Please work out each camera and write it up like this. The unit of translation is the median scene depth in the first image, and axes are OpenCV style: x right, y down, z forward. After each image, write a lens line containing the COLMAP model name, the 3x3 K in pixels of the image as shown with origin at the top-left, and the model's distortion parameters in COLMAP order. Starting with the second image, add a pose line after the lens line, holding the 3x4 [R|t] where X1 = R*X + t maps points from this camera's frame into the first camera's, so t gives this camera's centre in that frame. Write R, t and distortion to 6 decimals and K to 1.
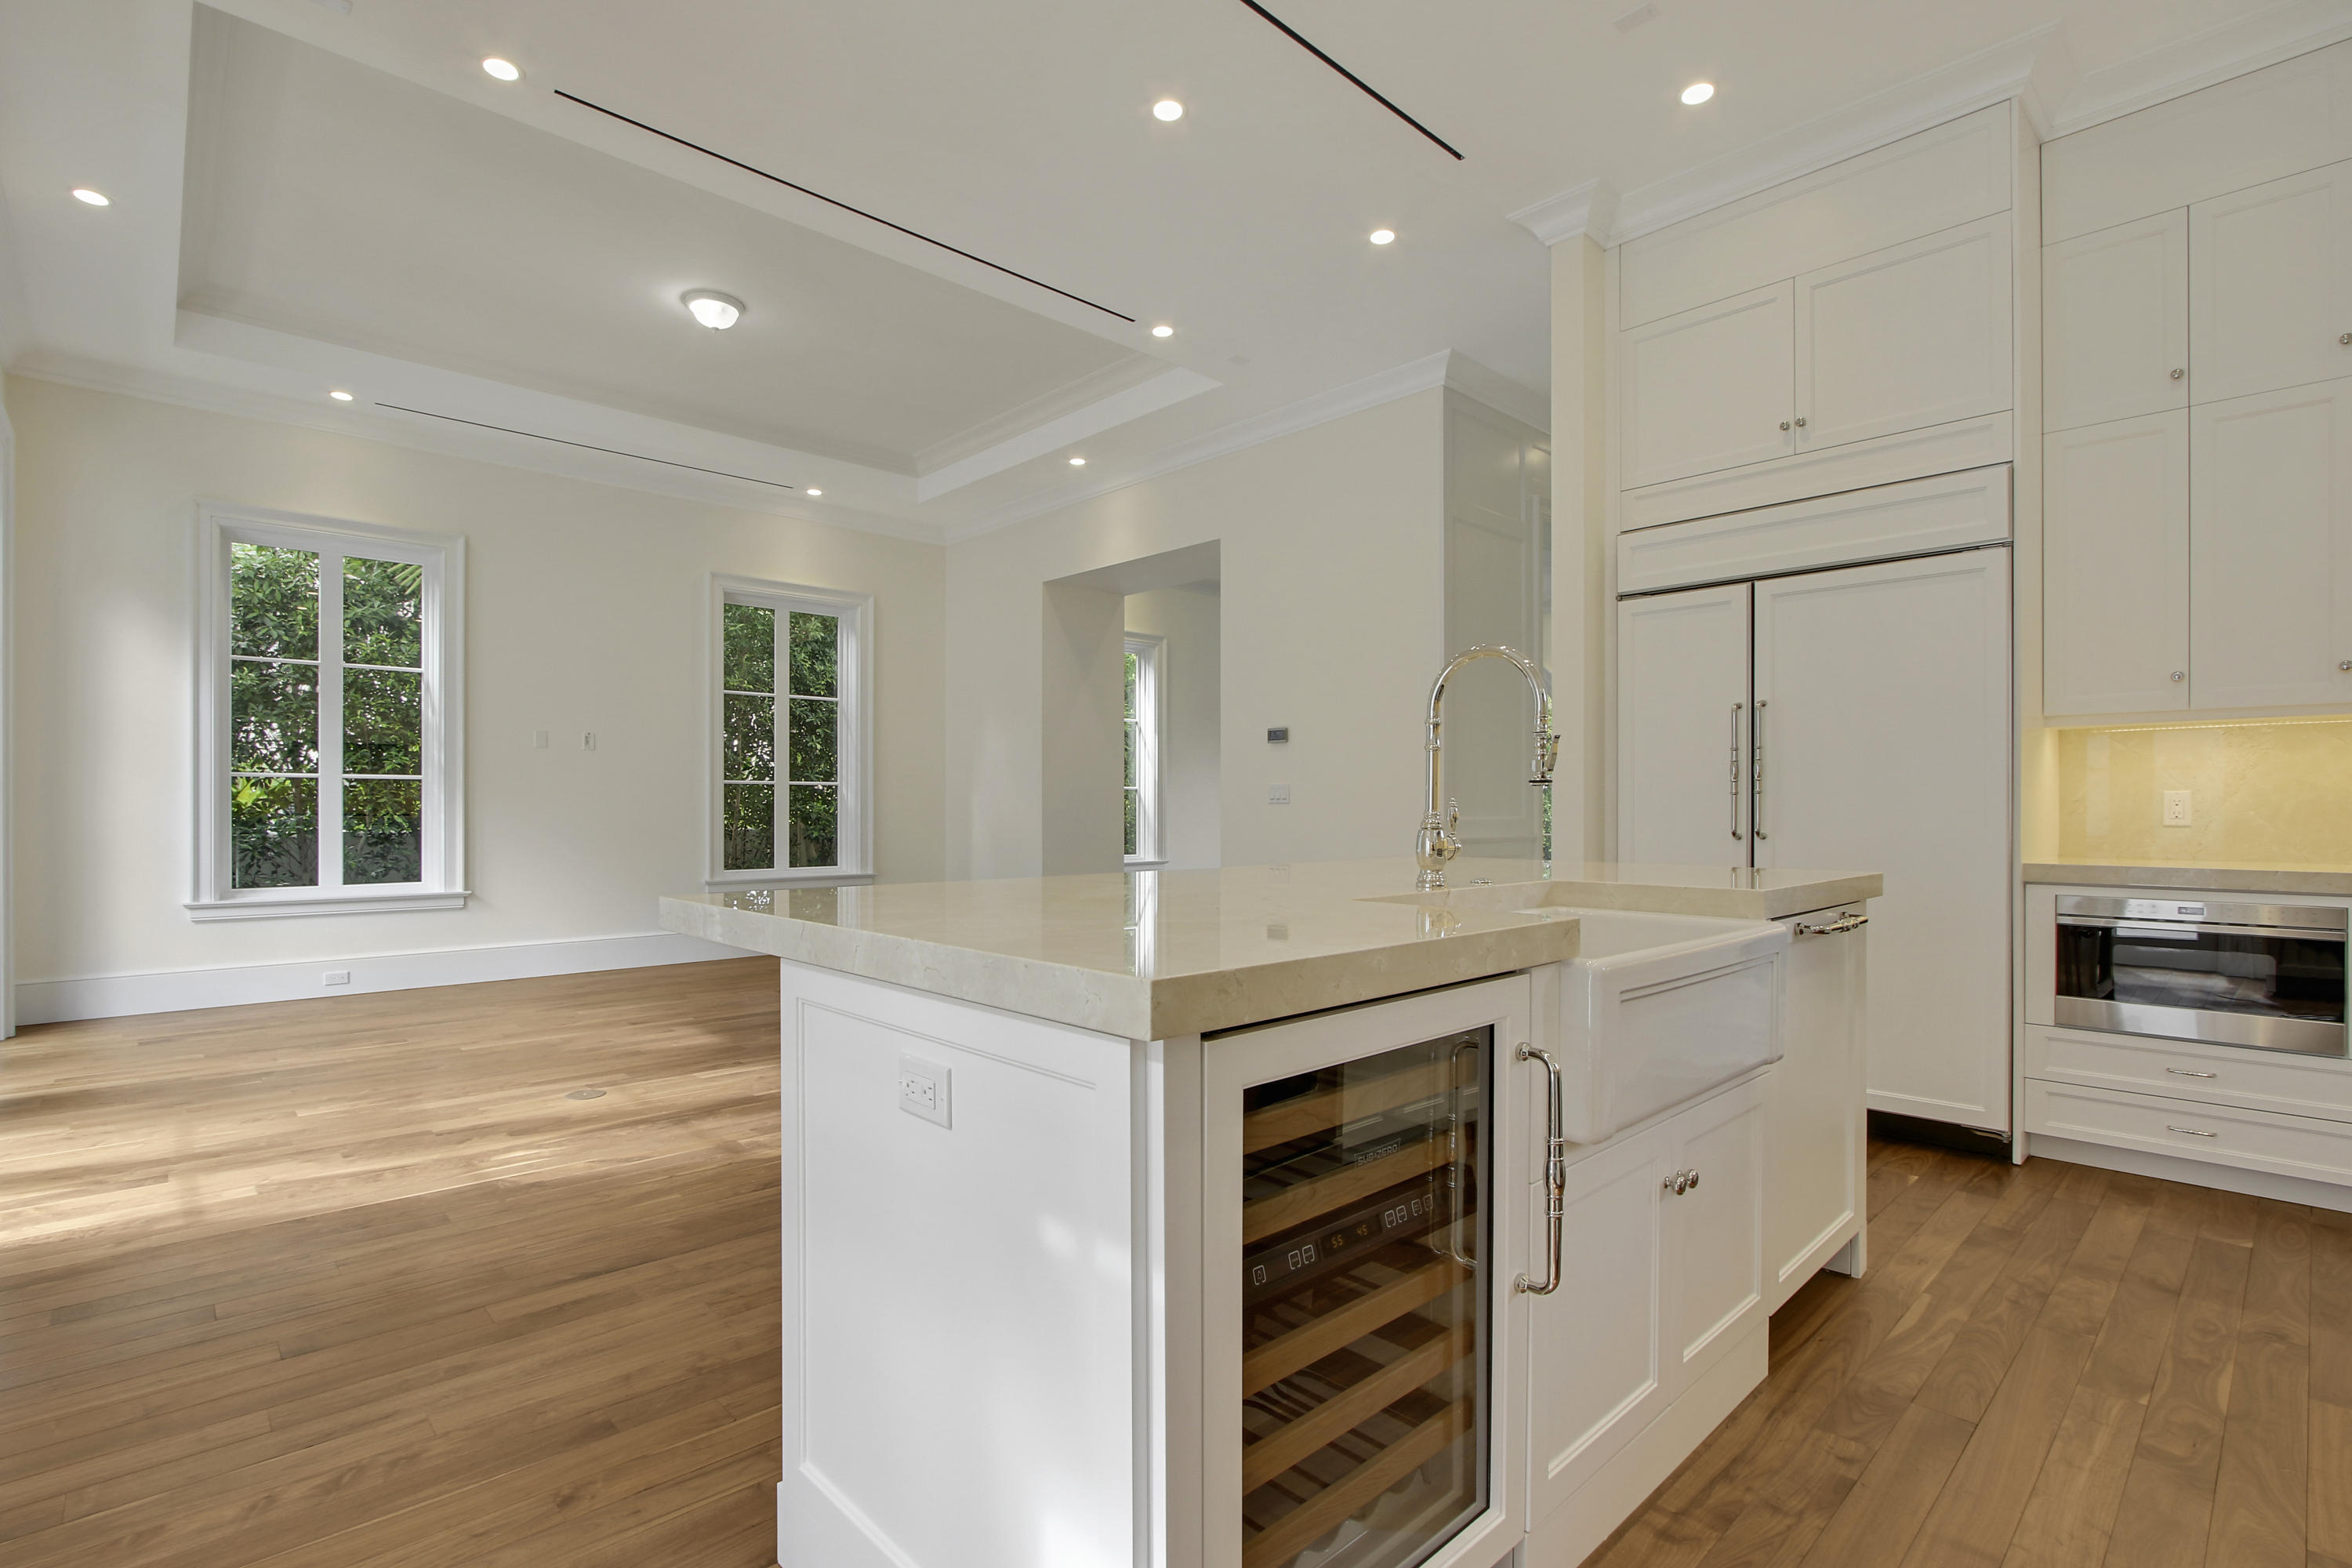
lens RADIAL K [[1108.2, 0, 1168.8], [0, 1108.2, 814.1], [0, 0, 1]] dist [-0.010805, 0.000194]
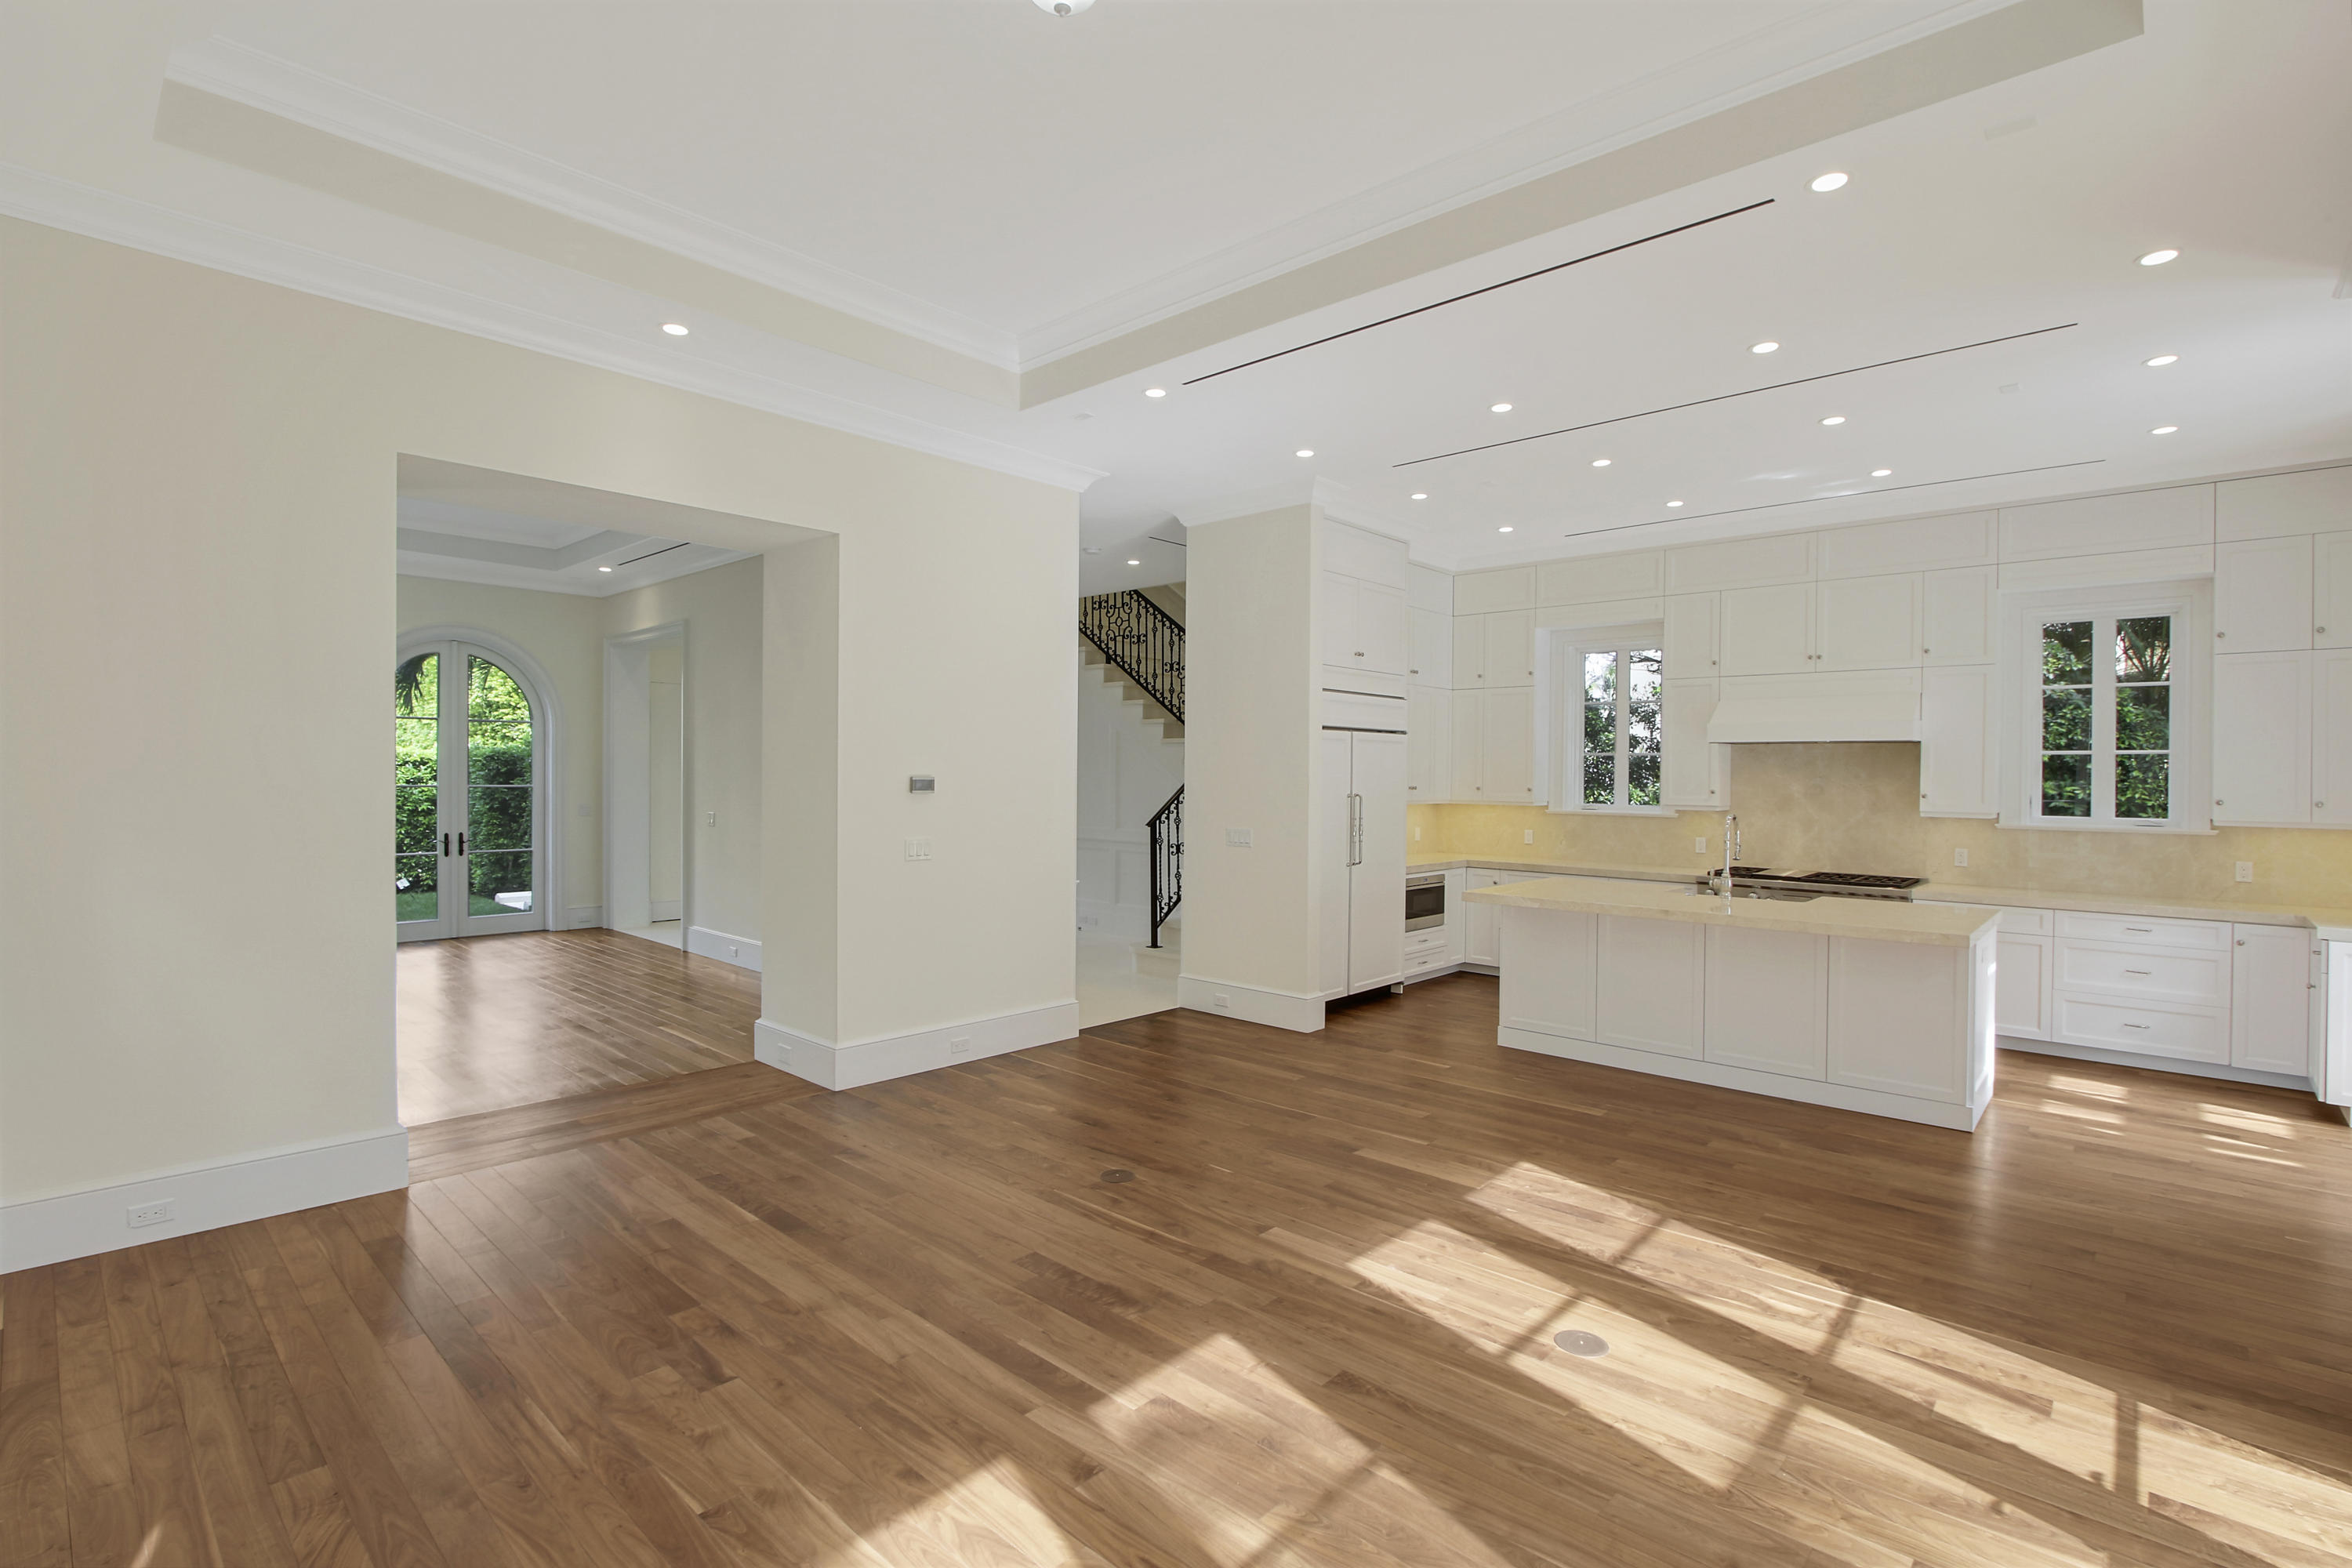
lens RADIAL K [[1095.9, 0, 1176.0], [0, 1095.9, 784.0], [0, 0, 1]] dist [0.001059, -0.010058]
pose [[-0.079109, -0.010826, 0.996807, -1.345652], [-0.003201, 0.999939, 0.010605, -0.137903], [-0.996861, -0.002352, -0.079139, 1.453676]]
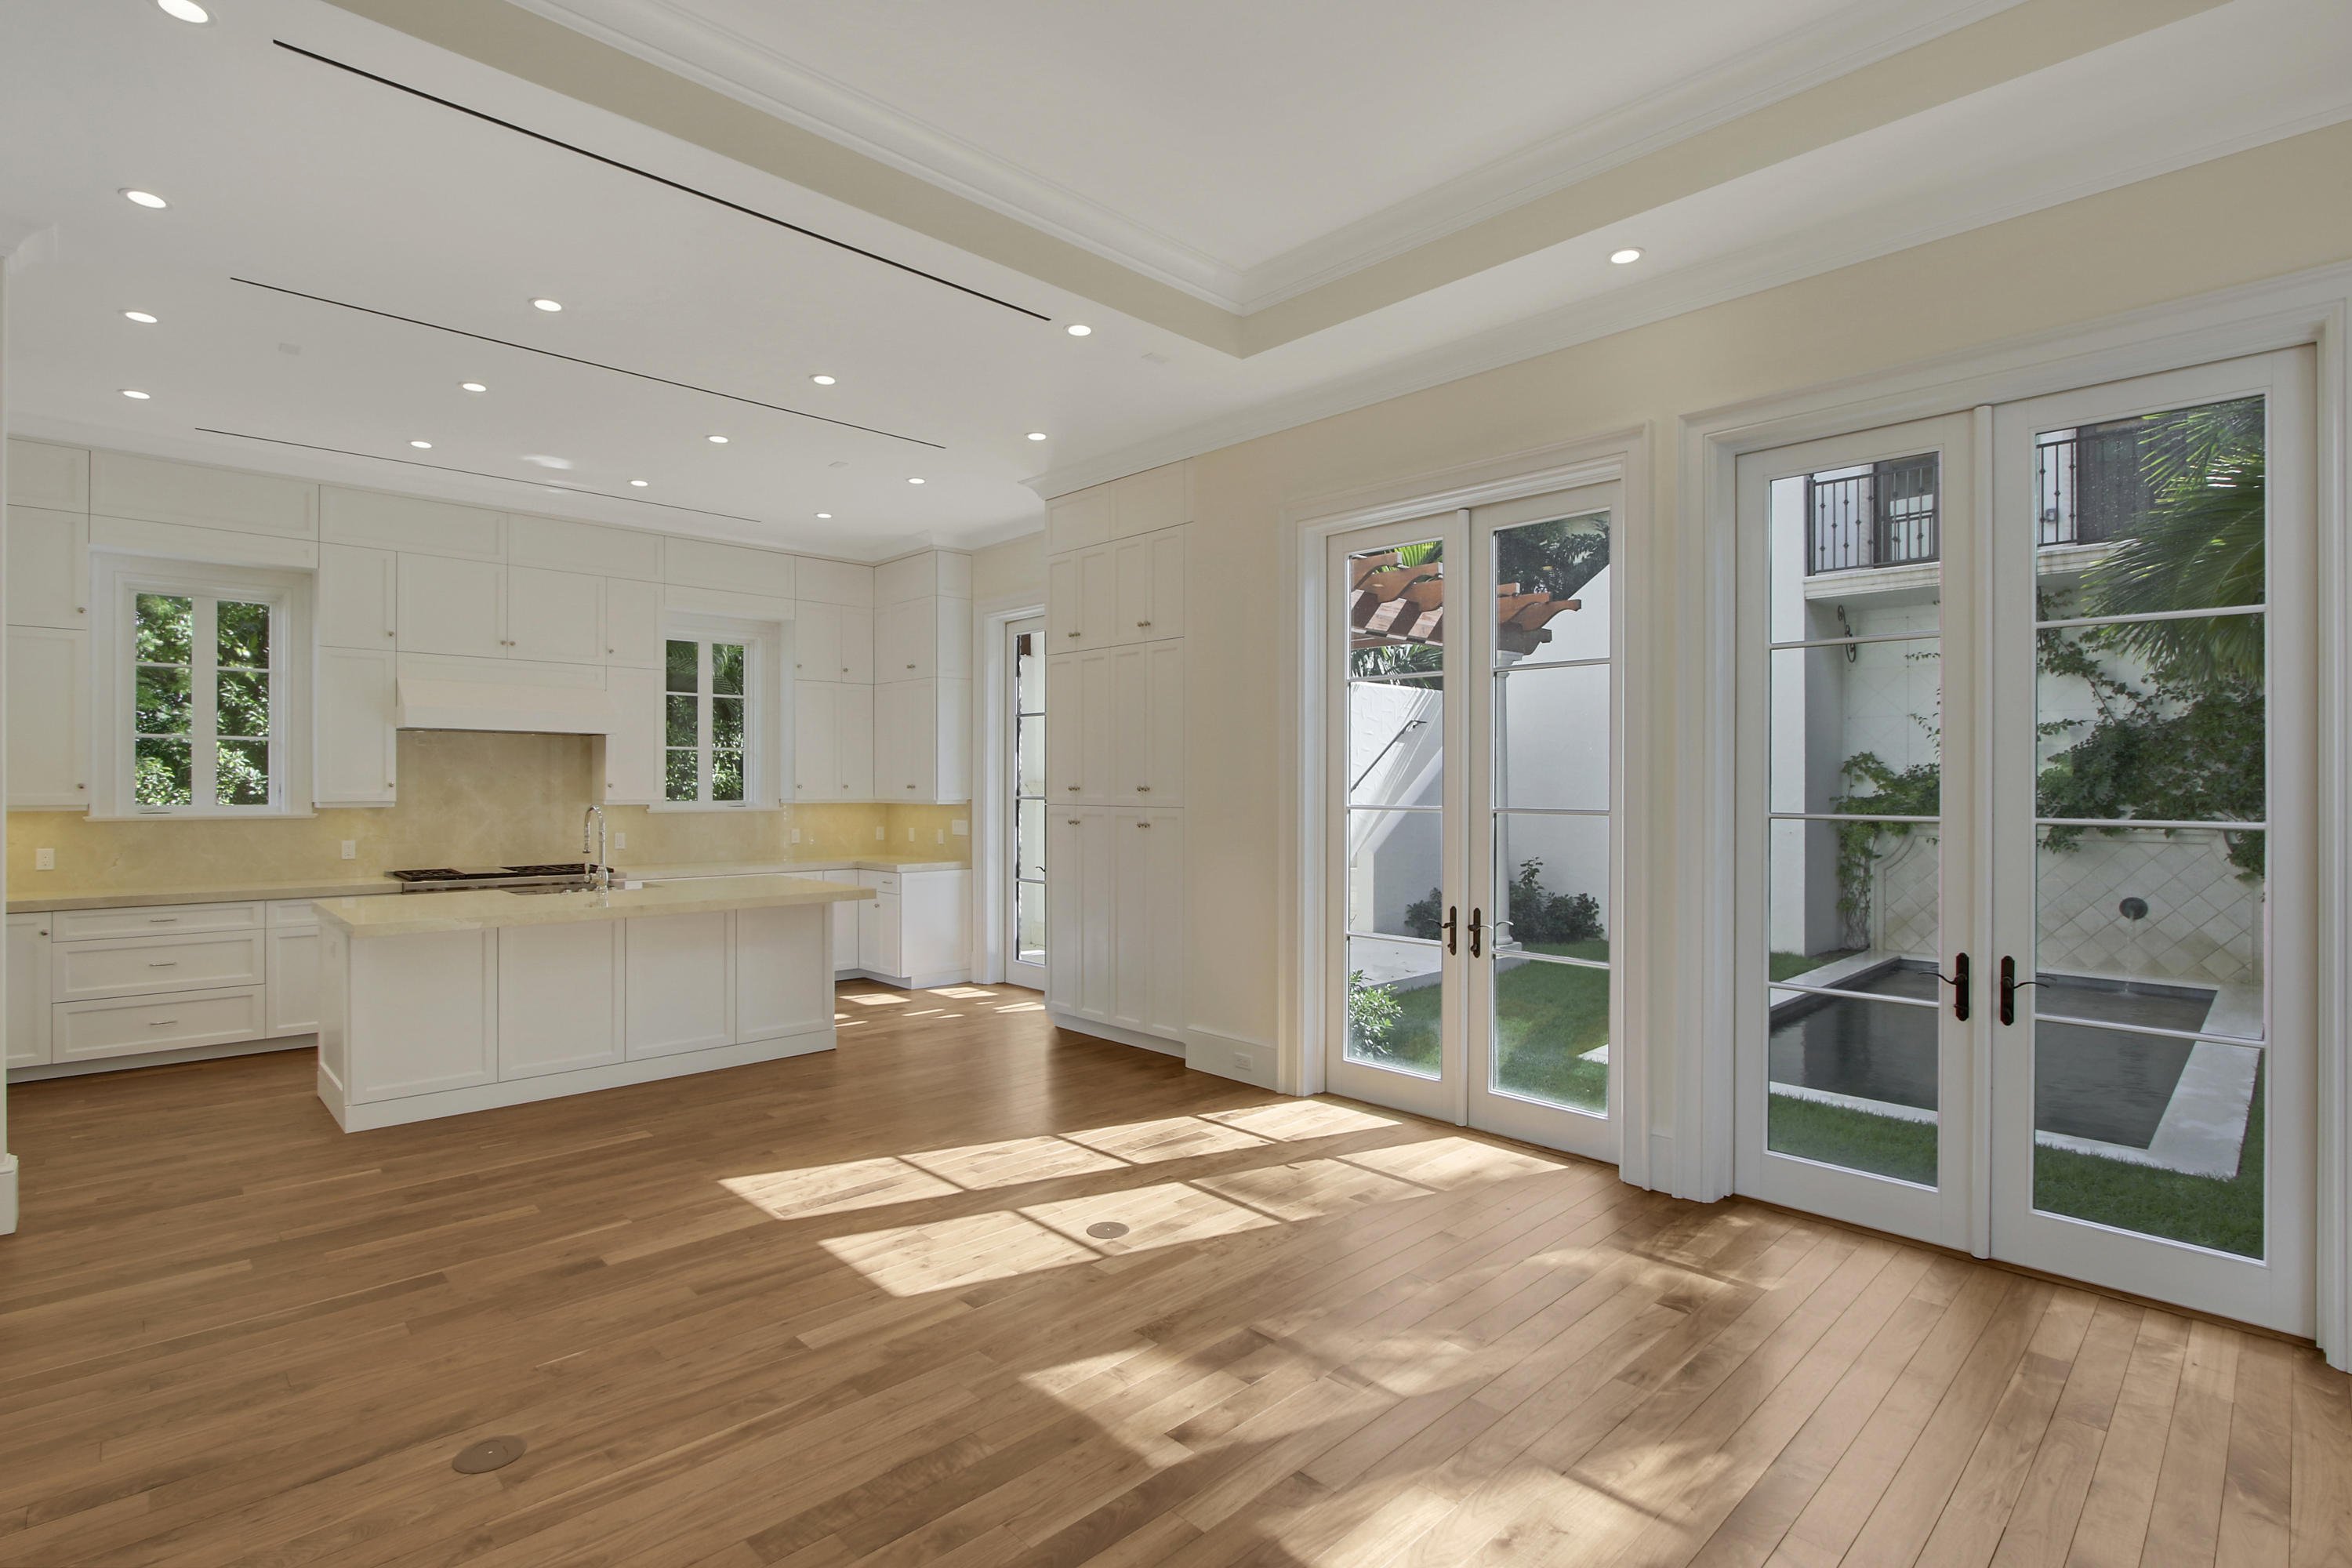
lens RADIAL K [[1110.2, 0, 1176.0], [0, 1110.2, 784.0], [0, 0, 1]] dist [-0.010277, 0.001010]
pose [[-0.999821, -0.003012, -0.018659, -0.617569], [-0.003128, 0.999976, 0.006194, -0.121380], [0.018640, 0.006251, -0.999807, 2.069149]]
